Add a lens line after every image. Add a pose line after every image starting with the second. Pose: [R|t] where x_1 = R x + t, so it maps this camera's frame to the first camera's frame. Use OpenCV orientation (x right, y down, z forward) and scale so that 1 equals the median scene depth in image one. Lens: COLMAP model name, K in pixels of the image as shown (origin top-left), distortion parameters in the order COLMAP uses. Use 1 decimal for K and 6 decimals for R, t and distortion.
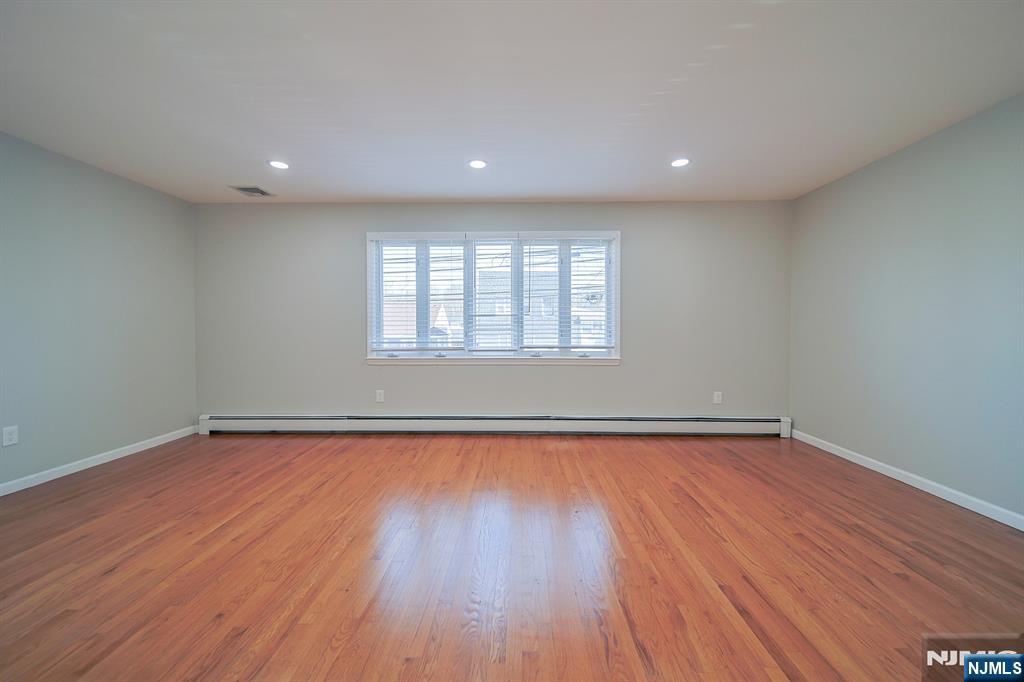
lens RADIAL K [[384.0, 0, 526.8], [0, 384.0, 341.9], [0, 0, 1]] dist [-0.001943, -0.000317]
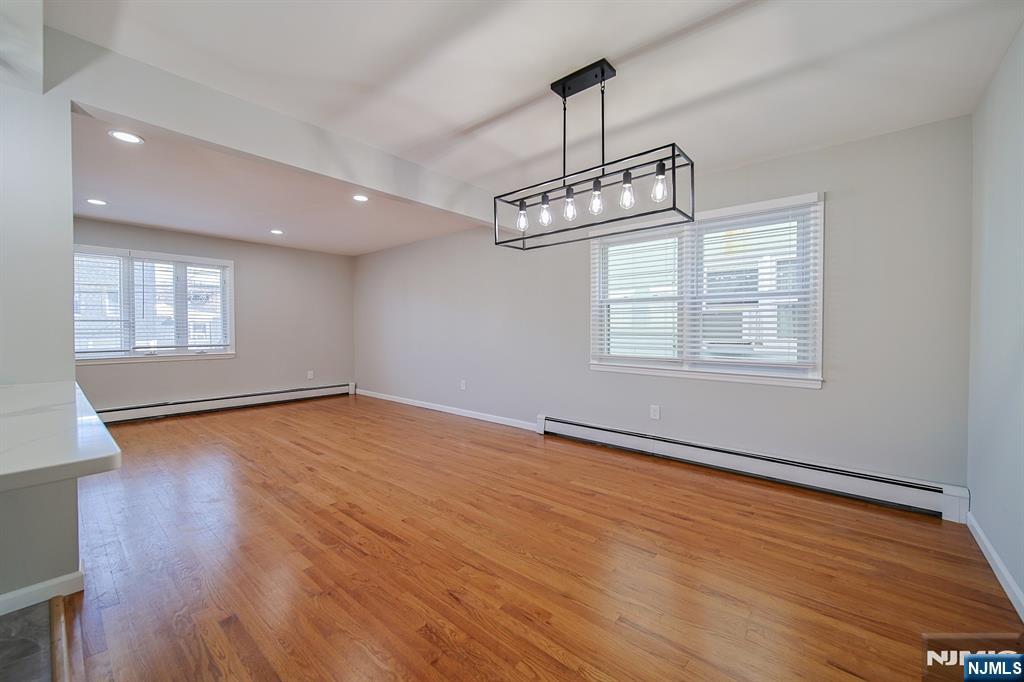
lens RADIAL K [[376.4, 0, 511.8], [0, 376.4, 334.0], [0, 0, 1]] dist [-0.000627, -0.000151]
pose [[0.641174, -0.011096, 0.767315, -0.156504], [0.030596, 0.999470, -0.011113, 0.020070], [-0.766785, 0.030602, 0.641174, -0.633833]]
